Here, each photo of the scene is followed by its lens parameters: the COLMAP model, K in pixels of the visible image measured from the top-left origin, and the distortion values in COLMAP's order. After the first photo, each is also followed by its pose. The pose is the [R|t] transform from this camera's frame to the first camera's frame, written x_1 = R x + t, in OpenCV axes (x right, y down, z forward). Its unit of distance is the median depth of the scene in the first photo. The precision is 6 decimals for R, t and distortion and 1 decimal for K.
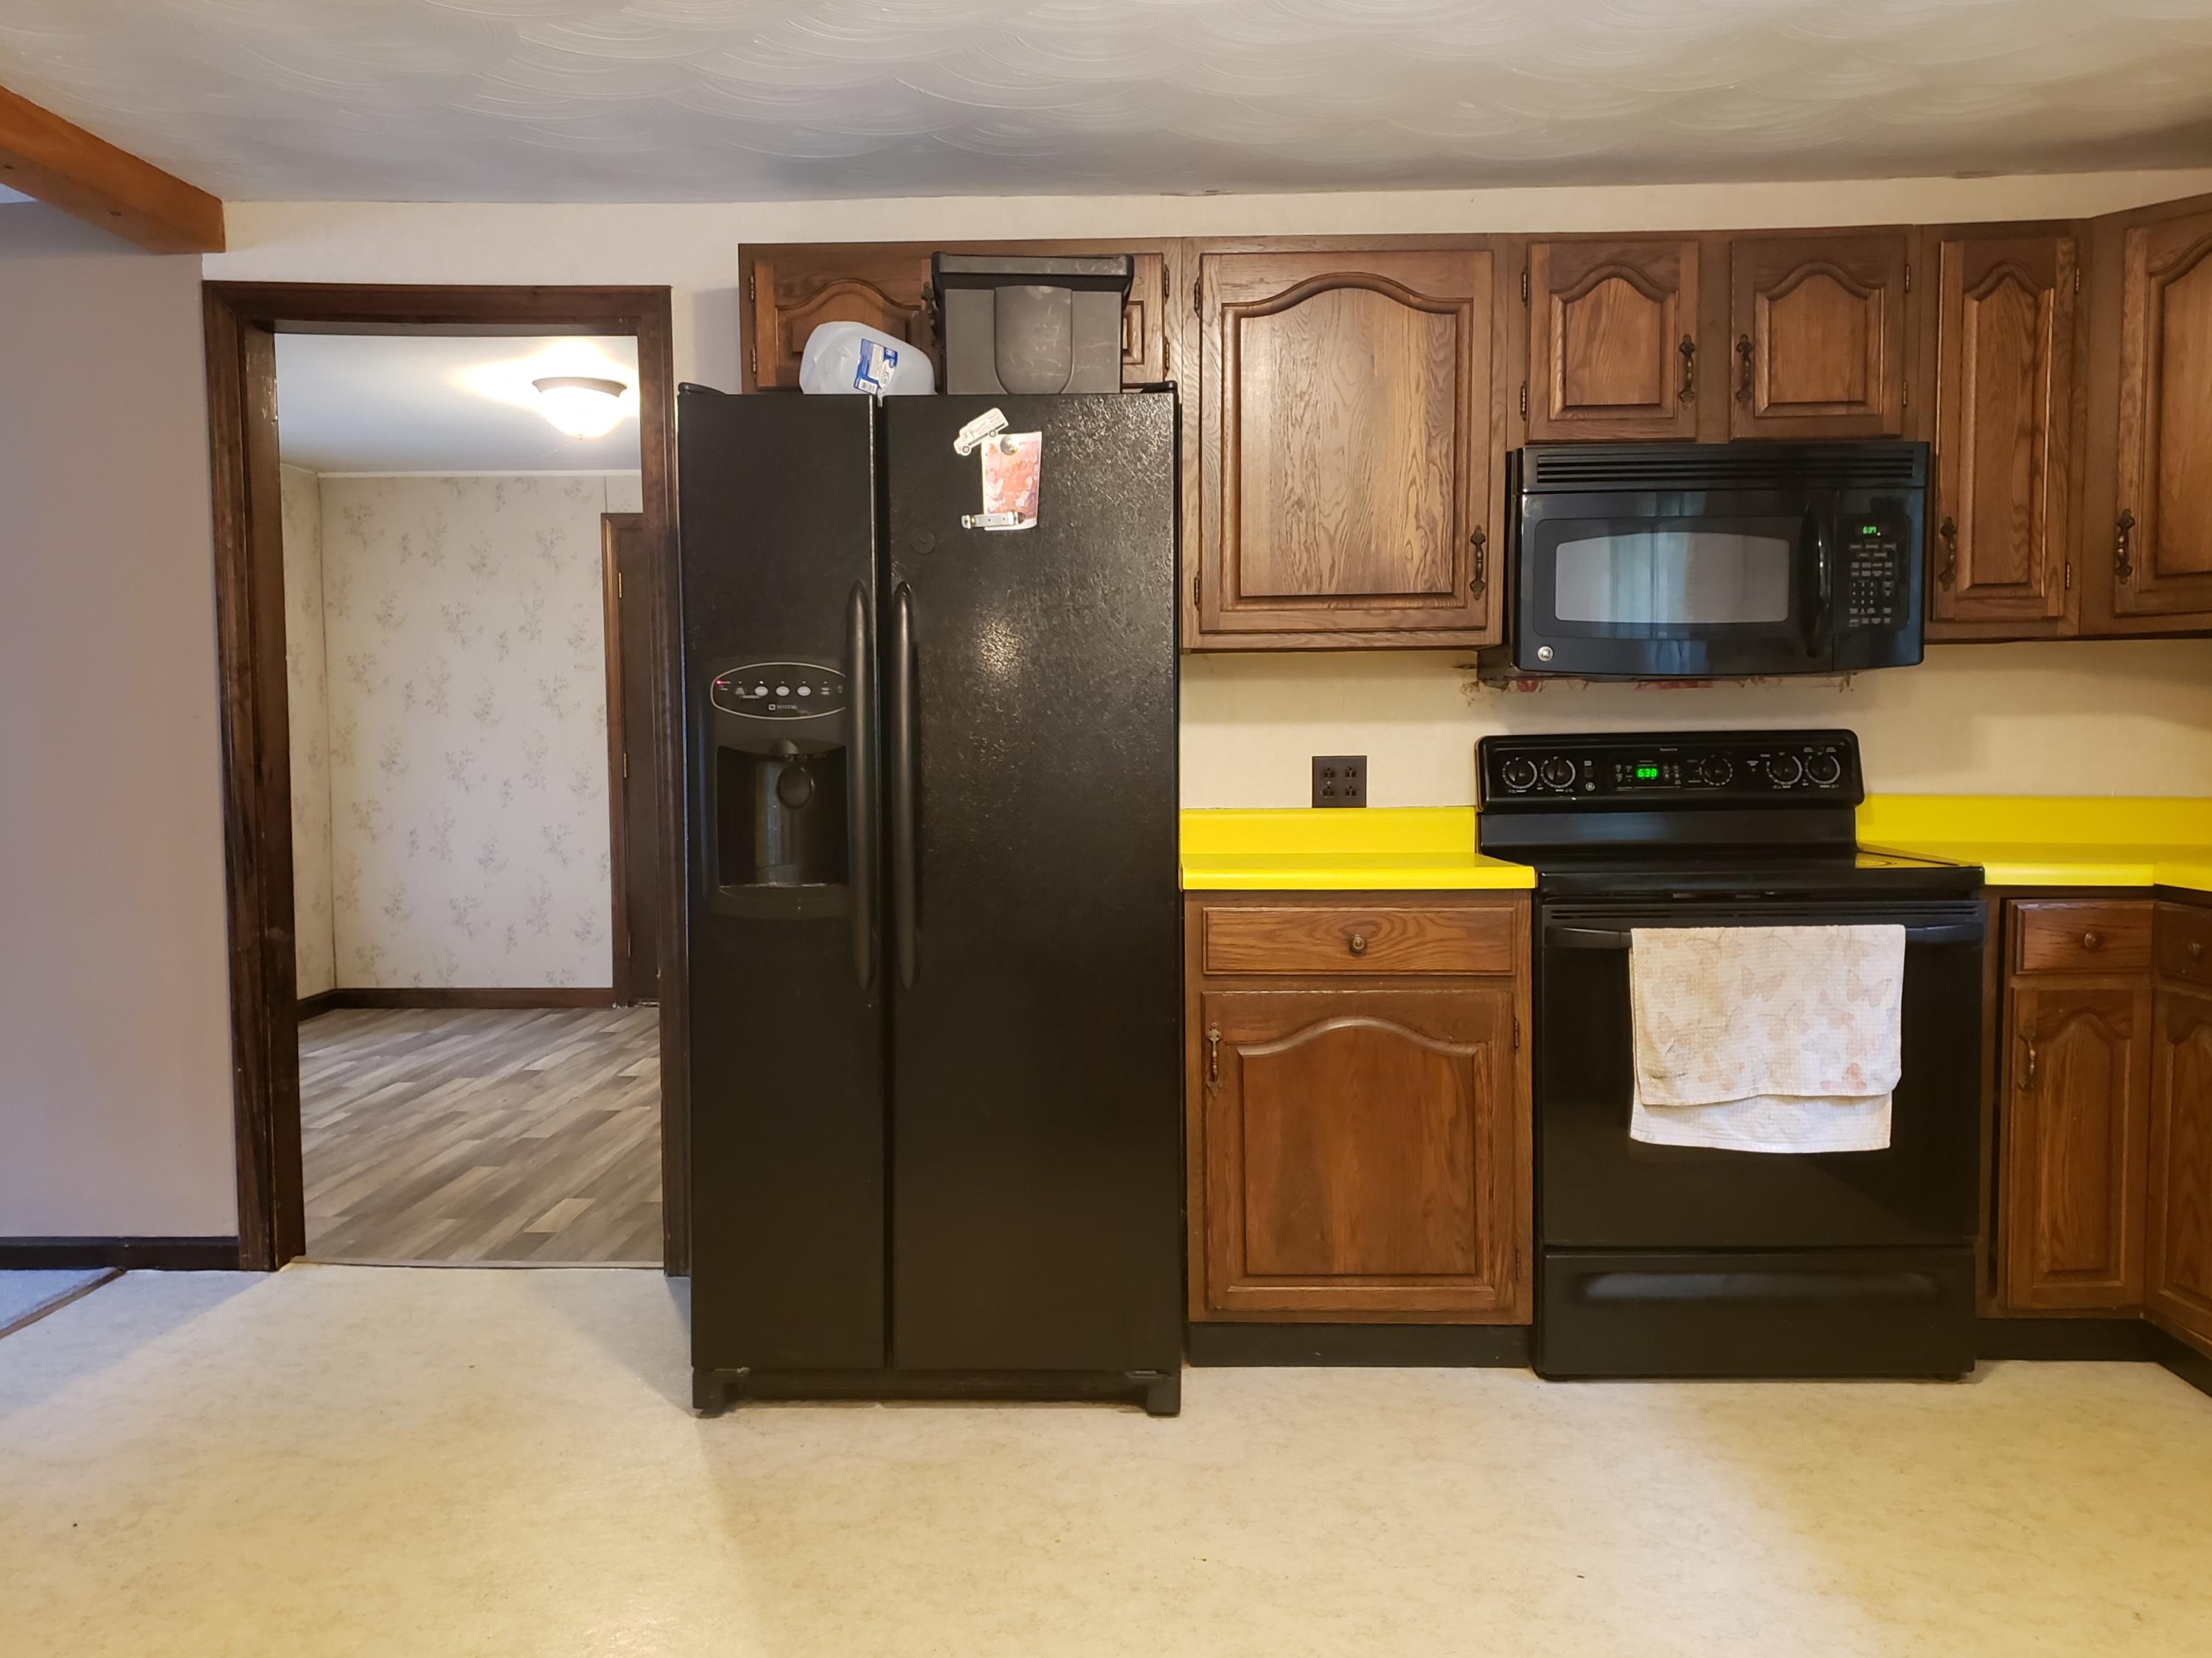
lens RADIAL K [[1697.7, 0, 1059.7], [0, 1697.7, 832.2], [0, 0, 1]] dist [0.075820, -0.104283]
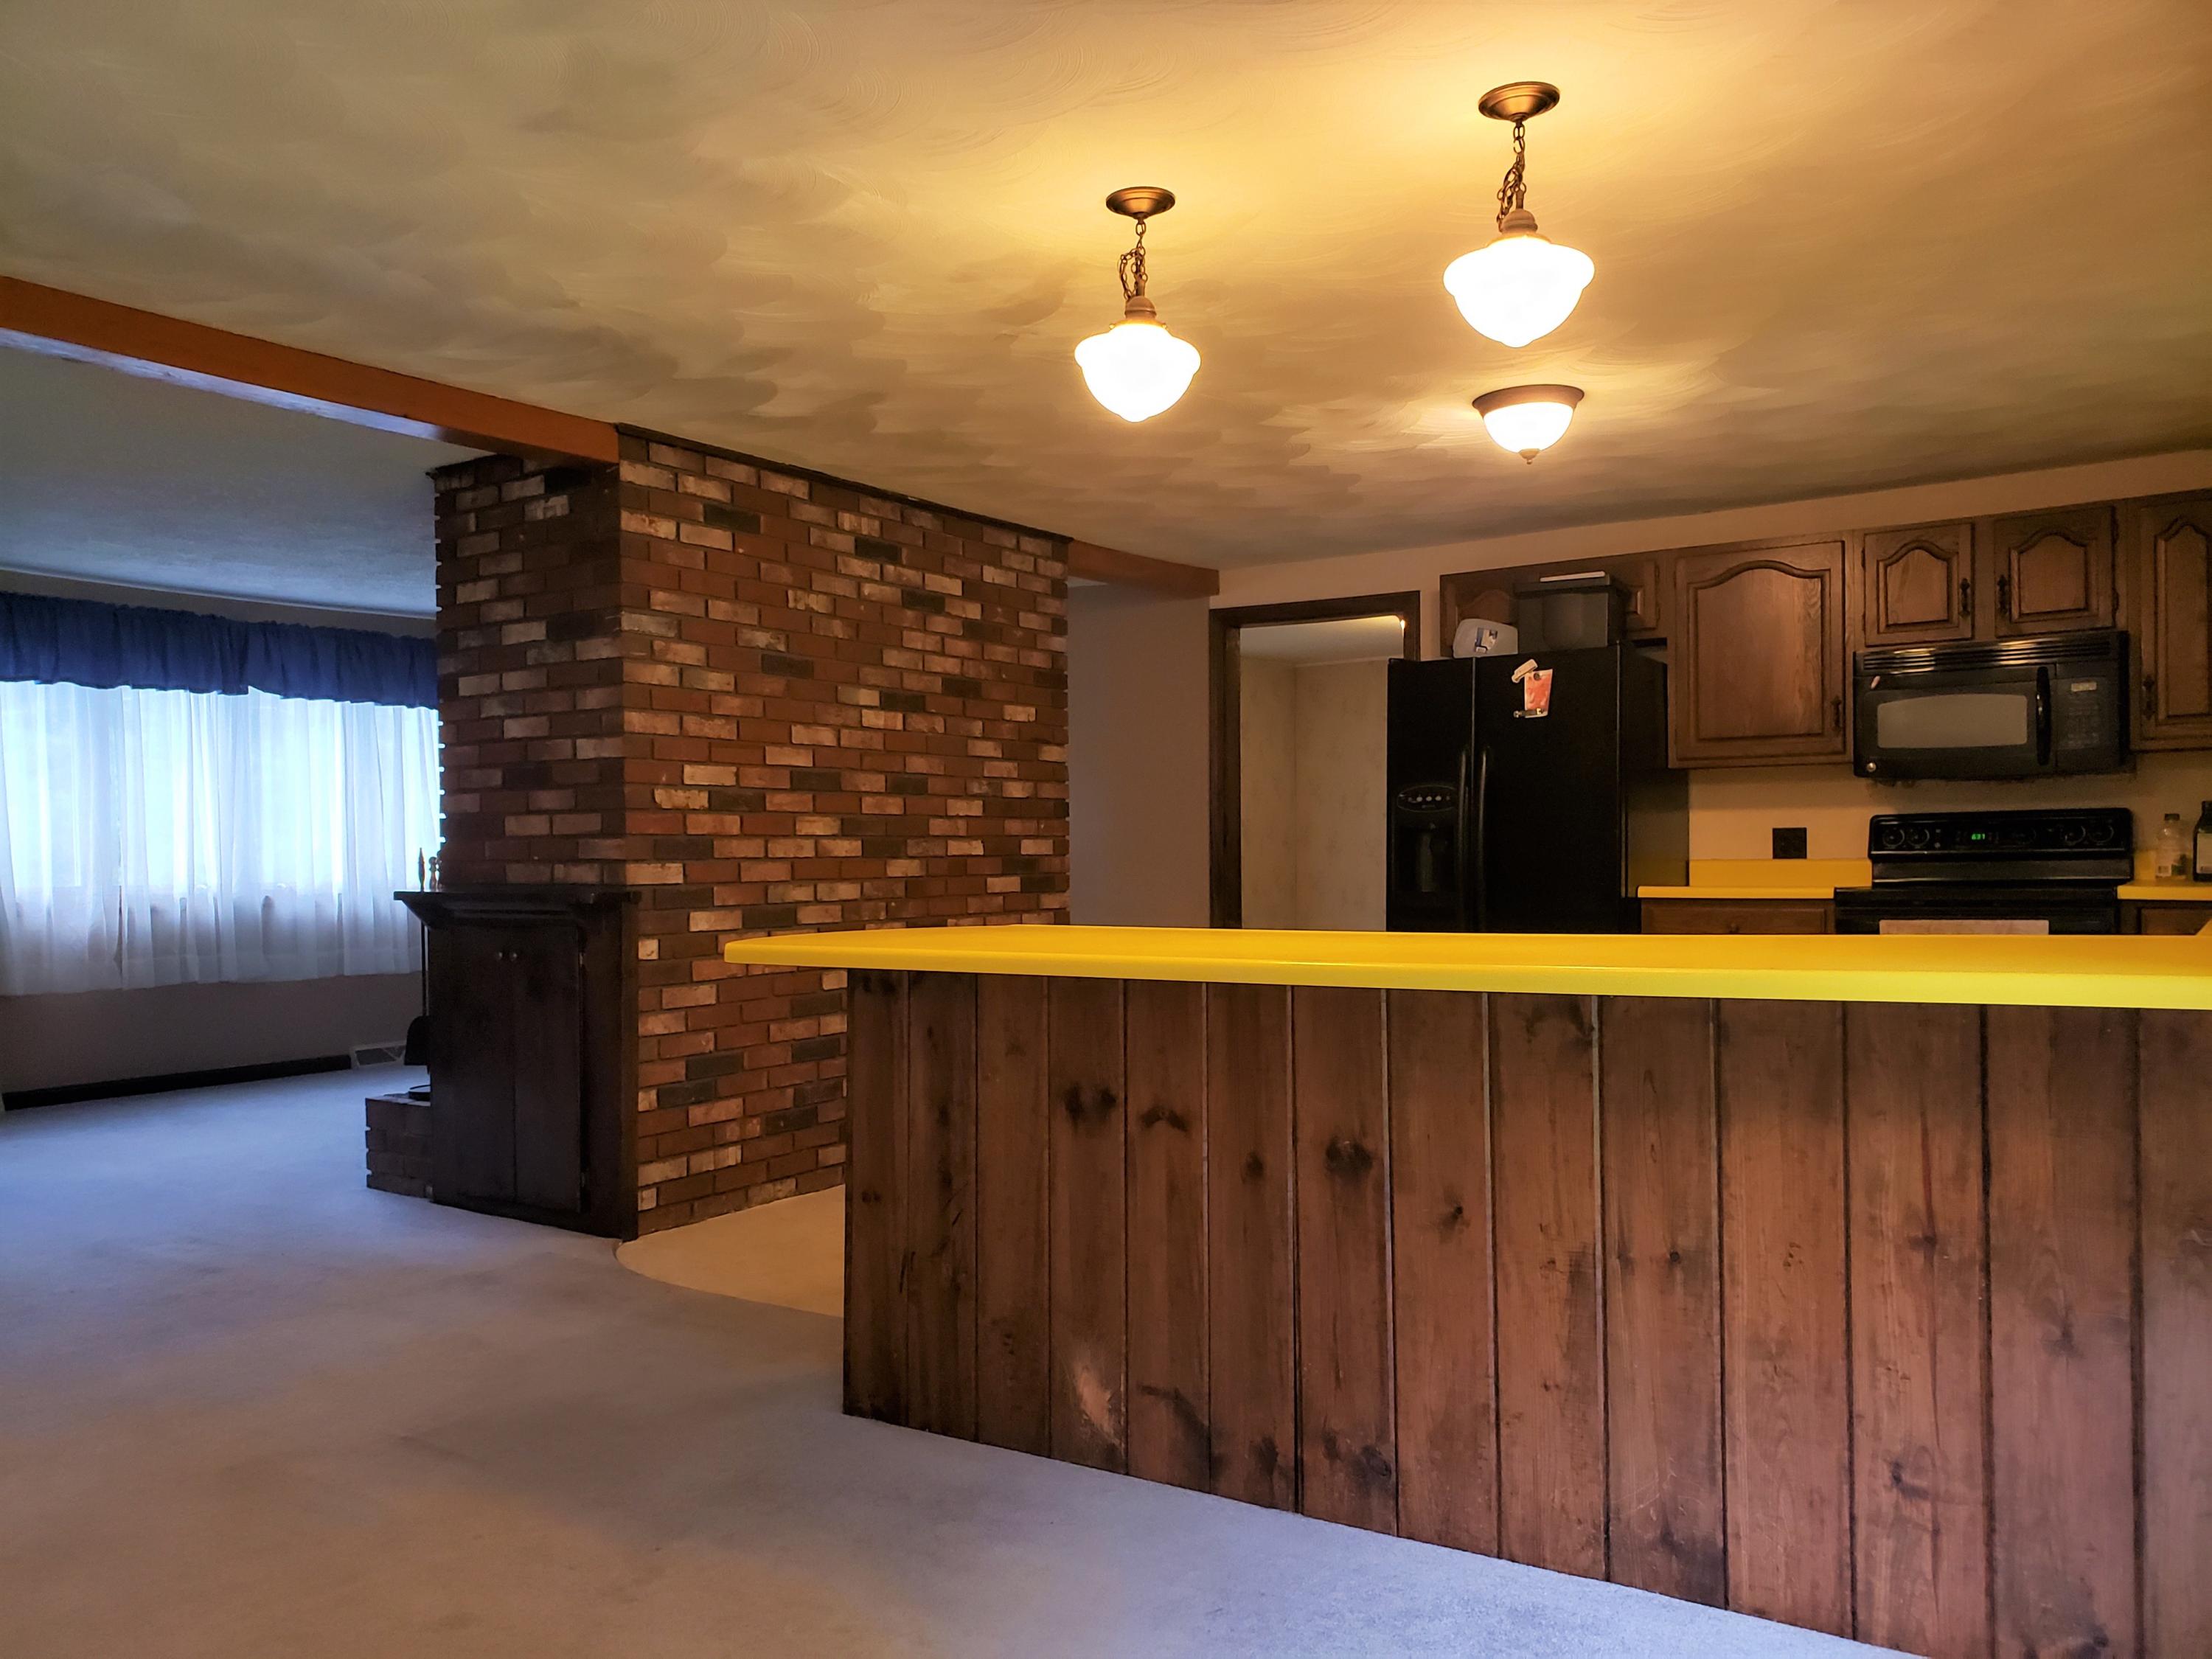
lens RADIAL K [[1697.8, 0, 1059.7], [0, 1697.8, 832.7], [0, 0, 1]] dist [0.075820, -0.104283]
pose [[0.827300, -0.010752, -0.561657, 0.577283], [-0.021898, 0.998440, -0.051368, 0.070263], [0.561333, 0.054796, 0.825774, -0.900562]]
